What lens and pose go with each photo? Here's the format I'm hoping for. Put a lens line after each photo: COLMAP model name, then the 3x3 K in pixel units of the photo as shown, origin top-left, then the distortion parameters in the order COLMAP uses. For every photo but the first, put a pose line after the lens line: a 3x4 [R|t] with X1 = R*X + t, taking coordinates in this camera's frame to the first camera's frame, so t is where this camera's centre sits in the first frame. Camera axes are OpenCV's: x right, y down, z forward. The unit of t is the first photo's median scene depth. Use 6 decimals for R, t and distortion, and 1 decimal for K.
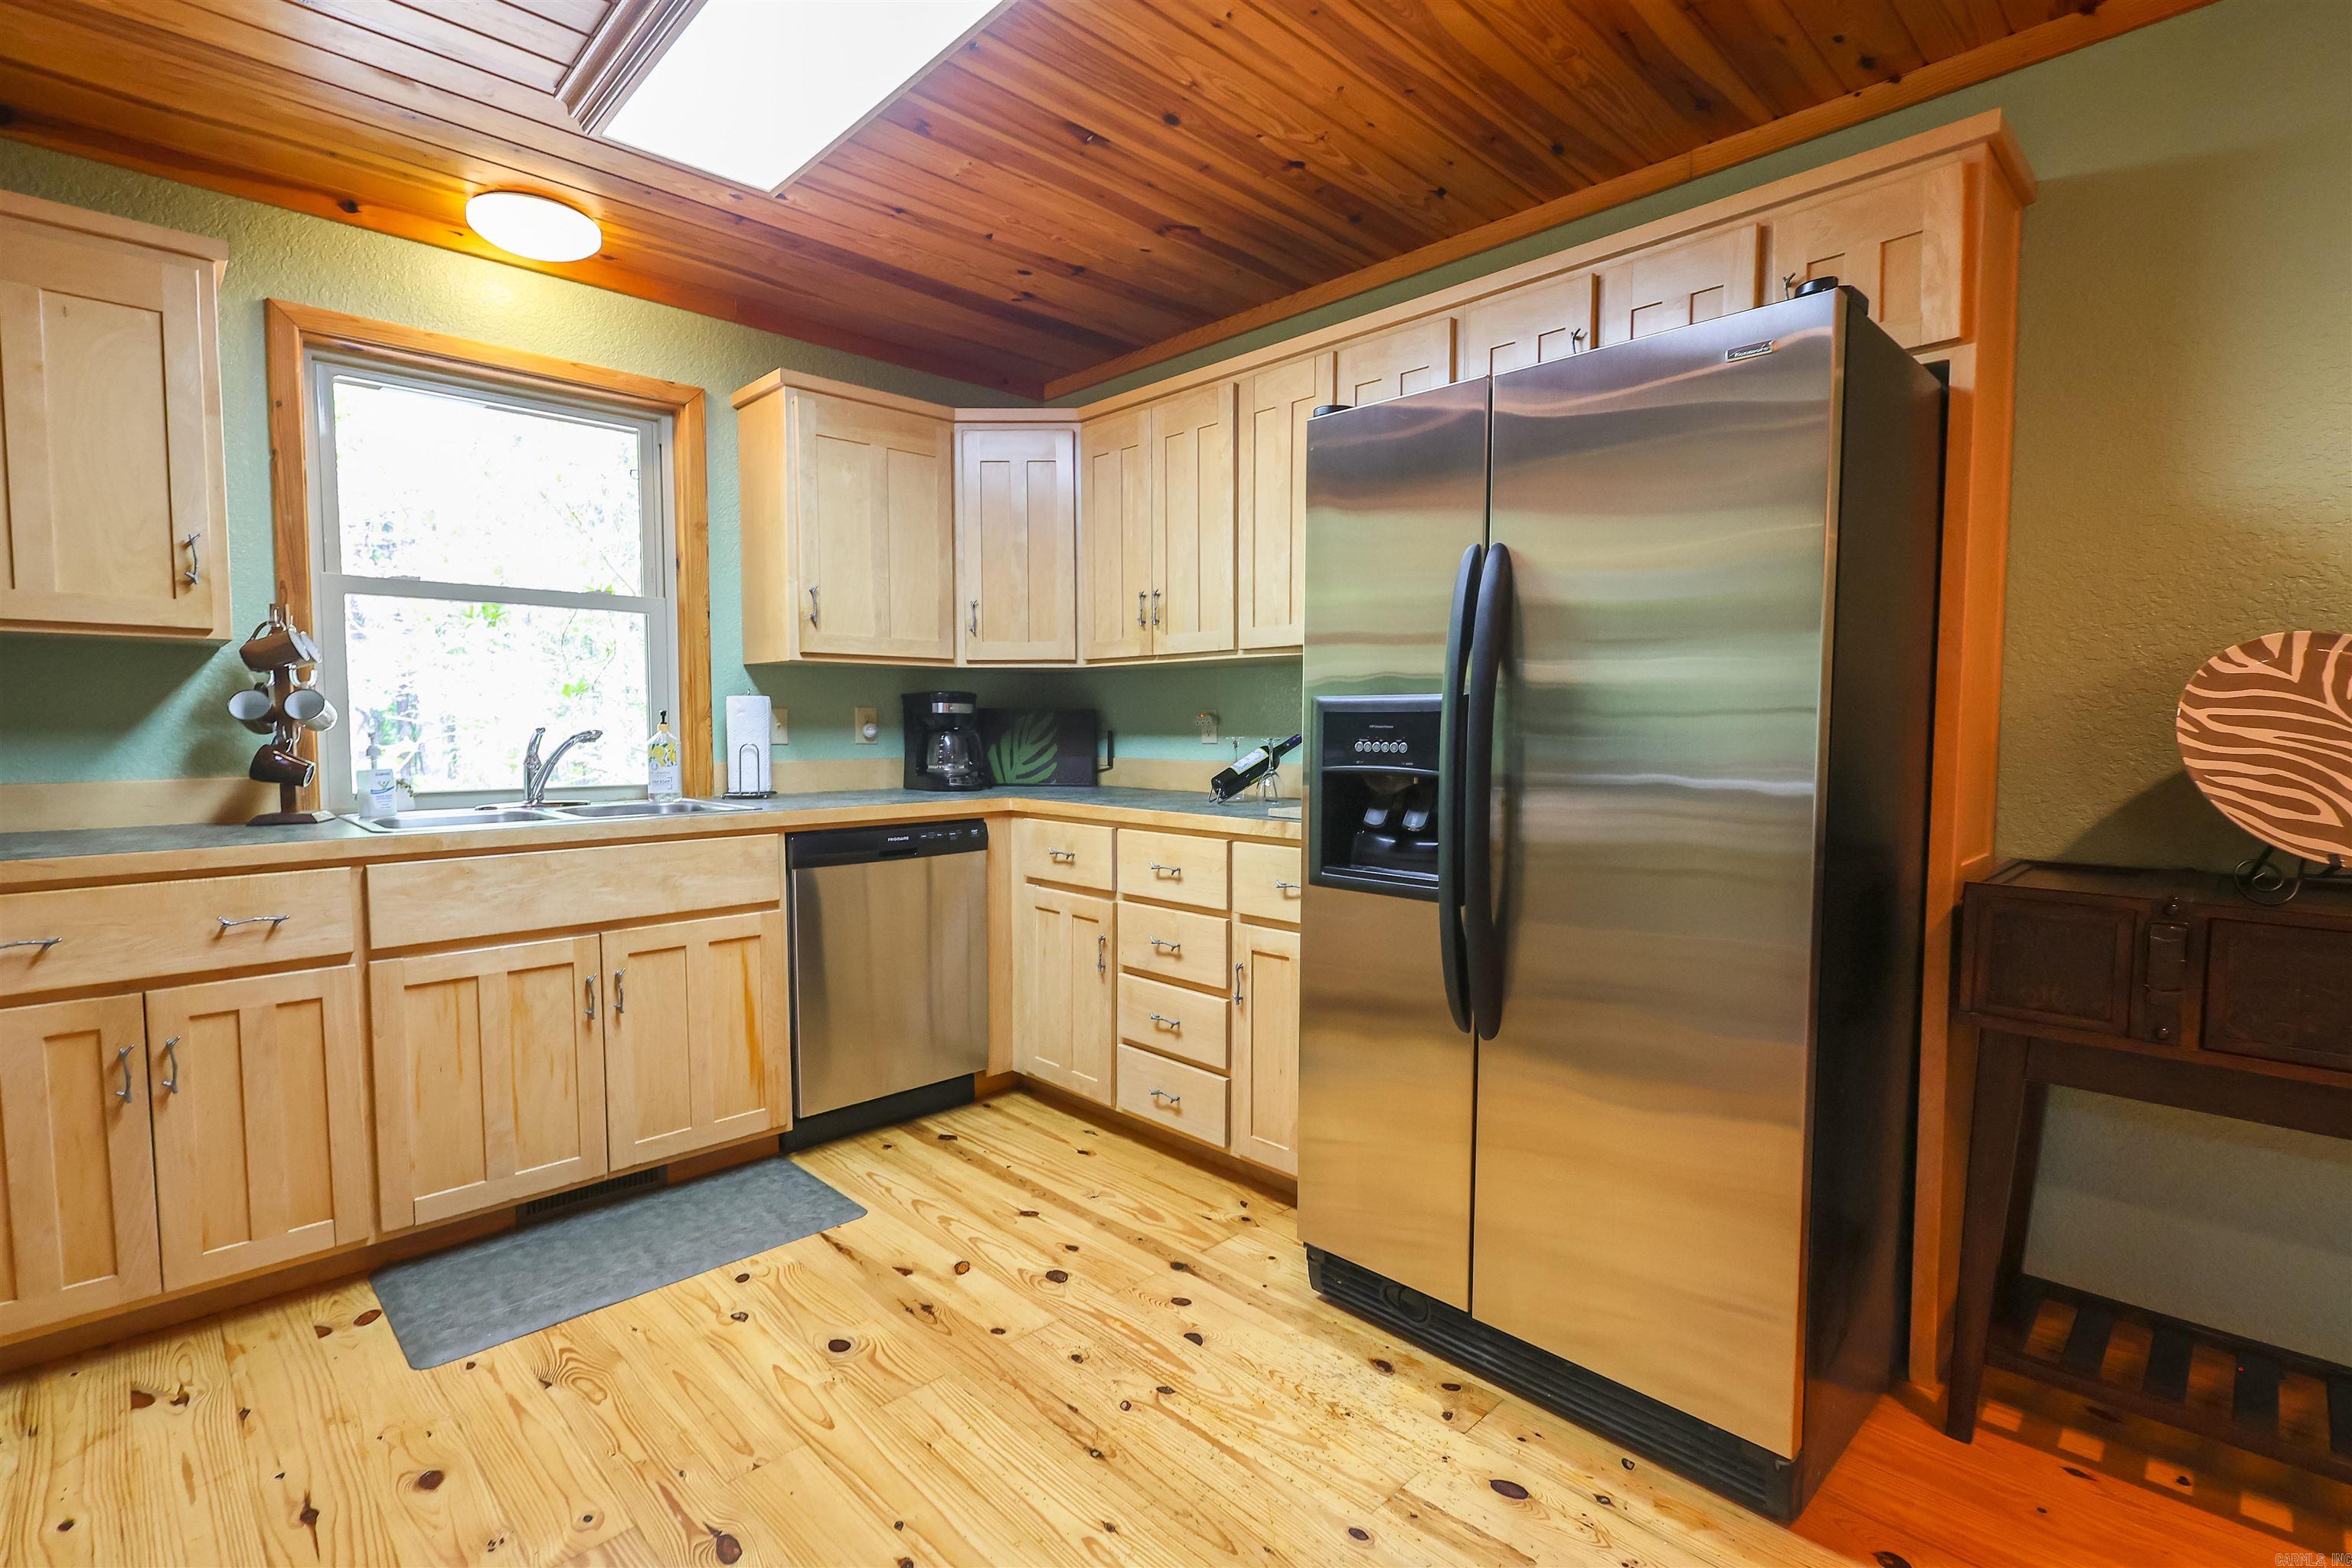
lens RADIAL K [[1082.7, 0, 1192.3], [0, 1082.7, 785.8], [0, 0, 1]] dist [-0.000350, 0.000206]
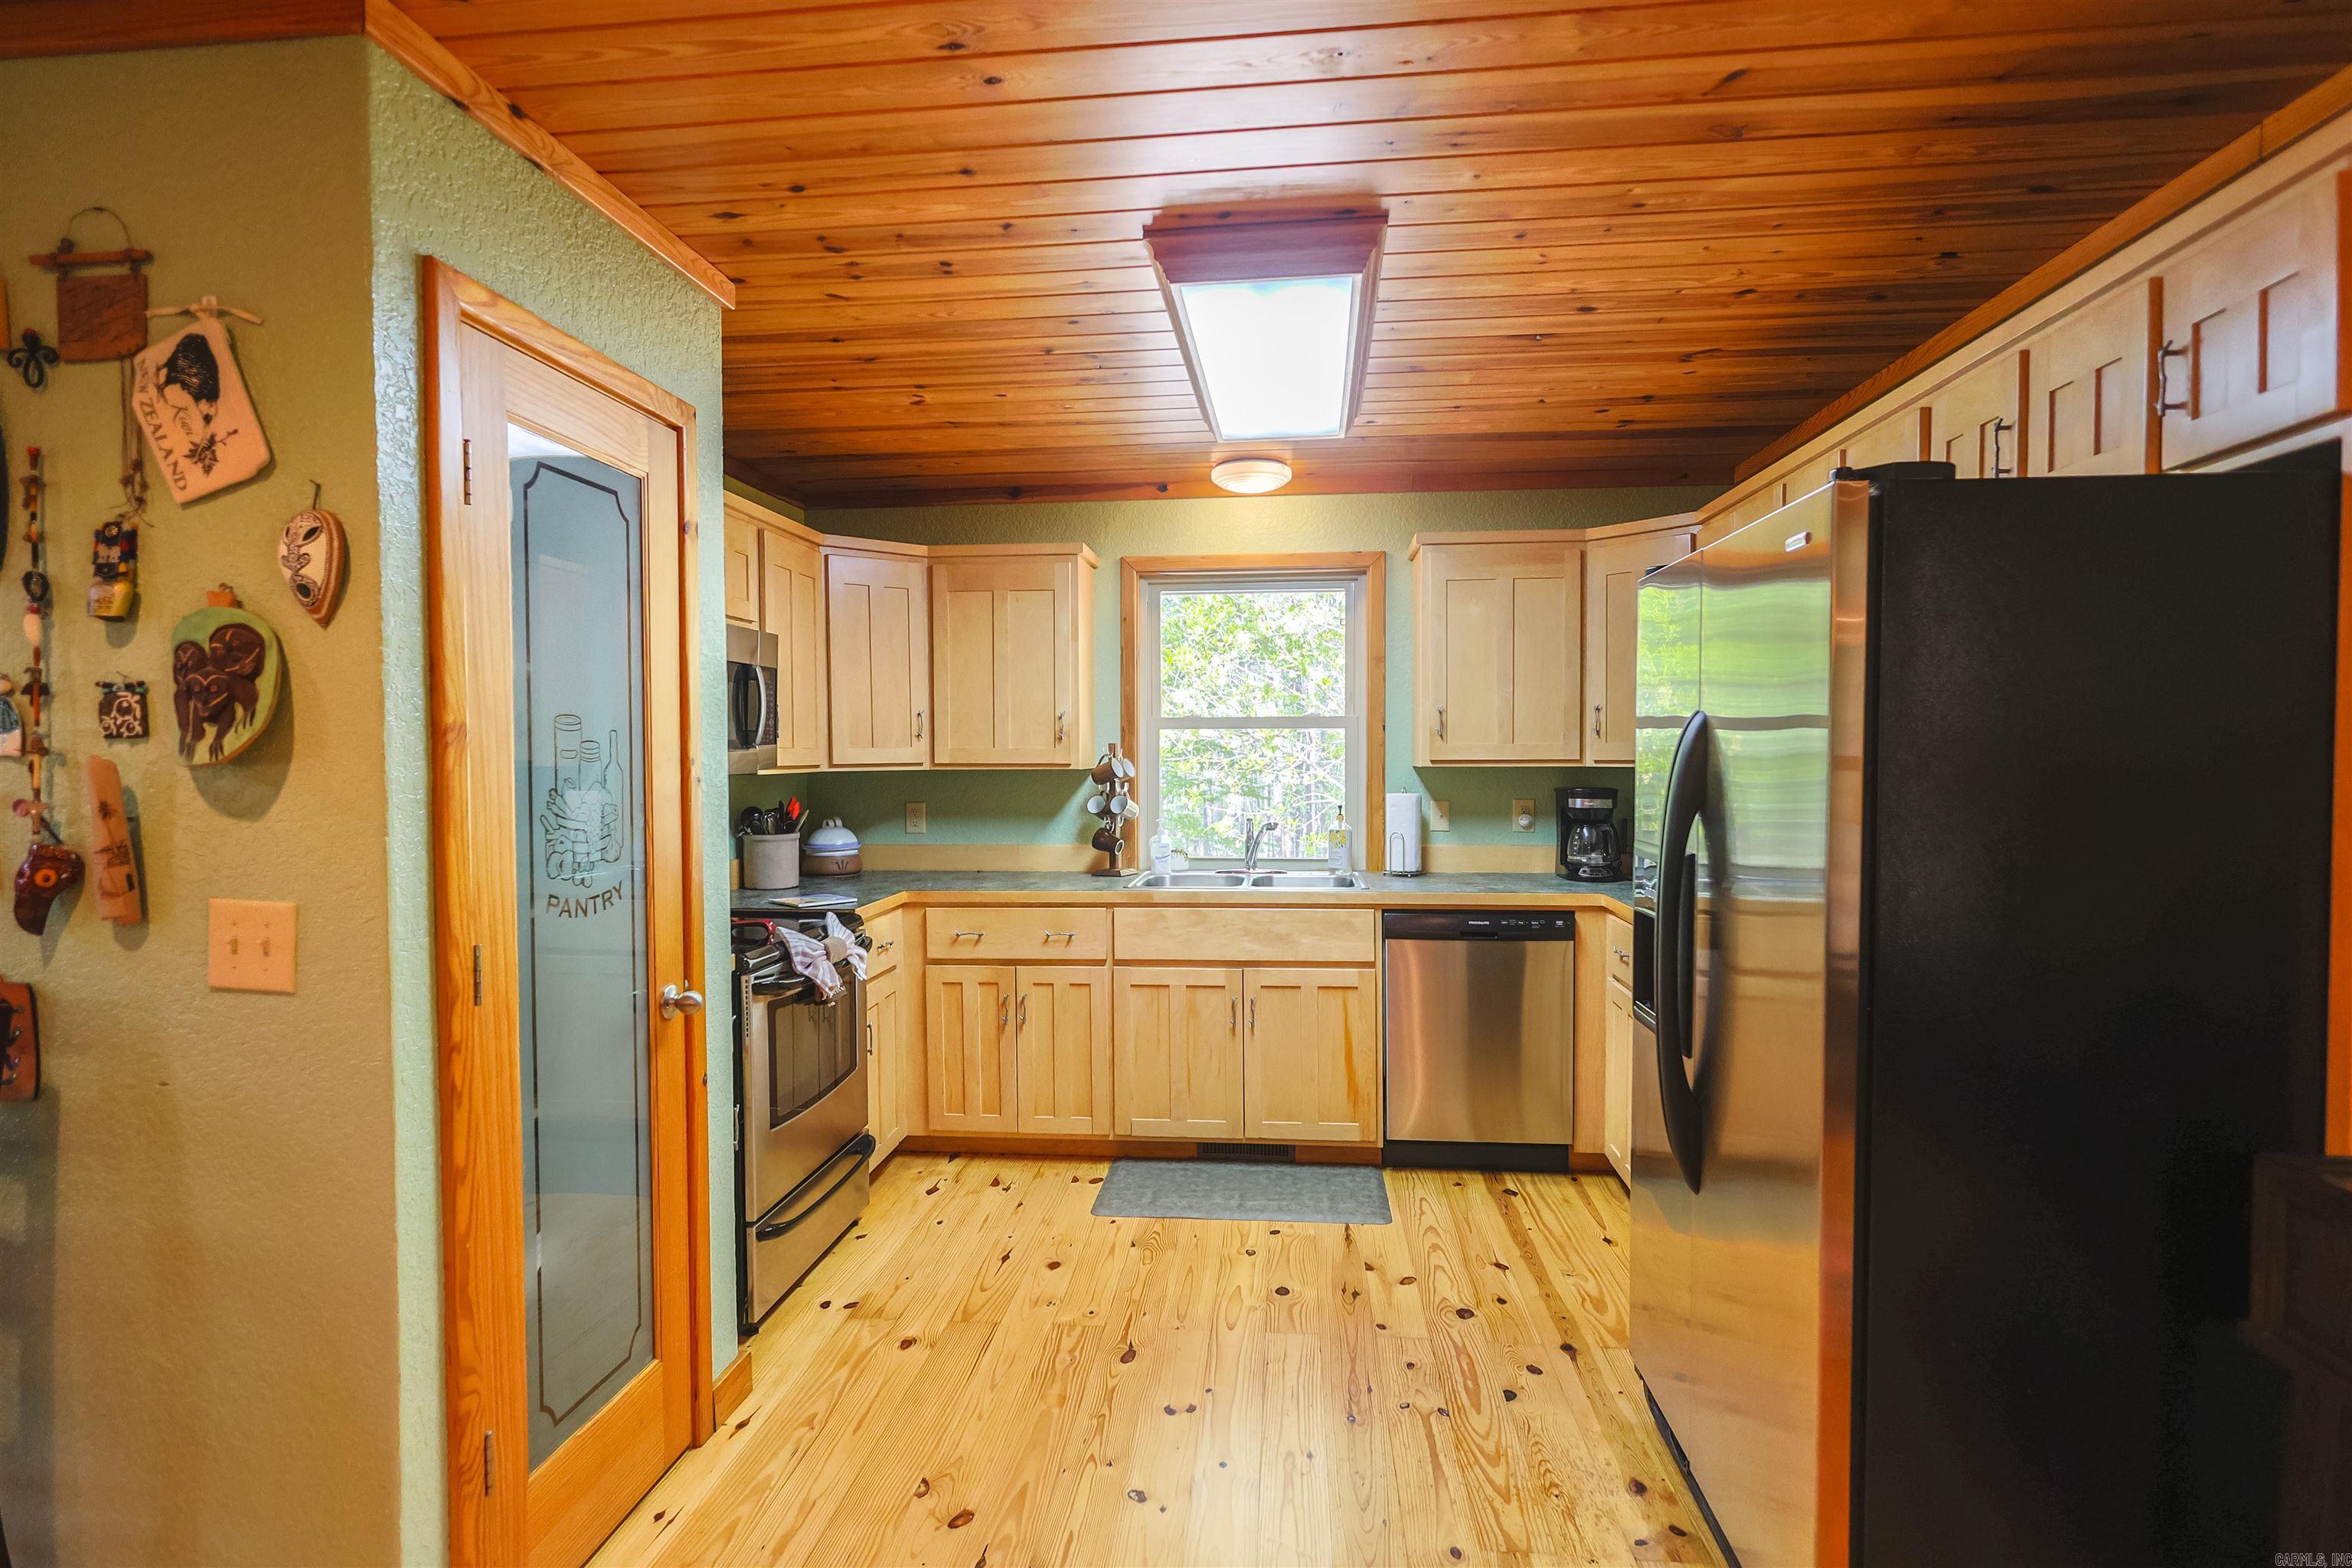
lens RADIAL K [[1138.6, 0, 1188.6], [0, 1138.6, 797.7], [0, 0, 1]] dist [-0.002835, 0.003174]
pose [[0.656573, 0.024613, -0.753861, 0.539686], [-0.044383, 0.998996, -0.006038, -0.077980], [0.752956, 0.037423, 0.657006, -0.053846]]
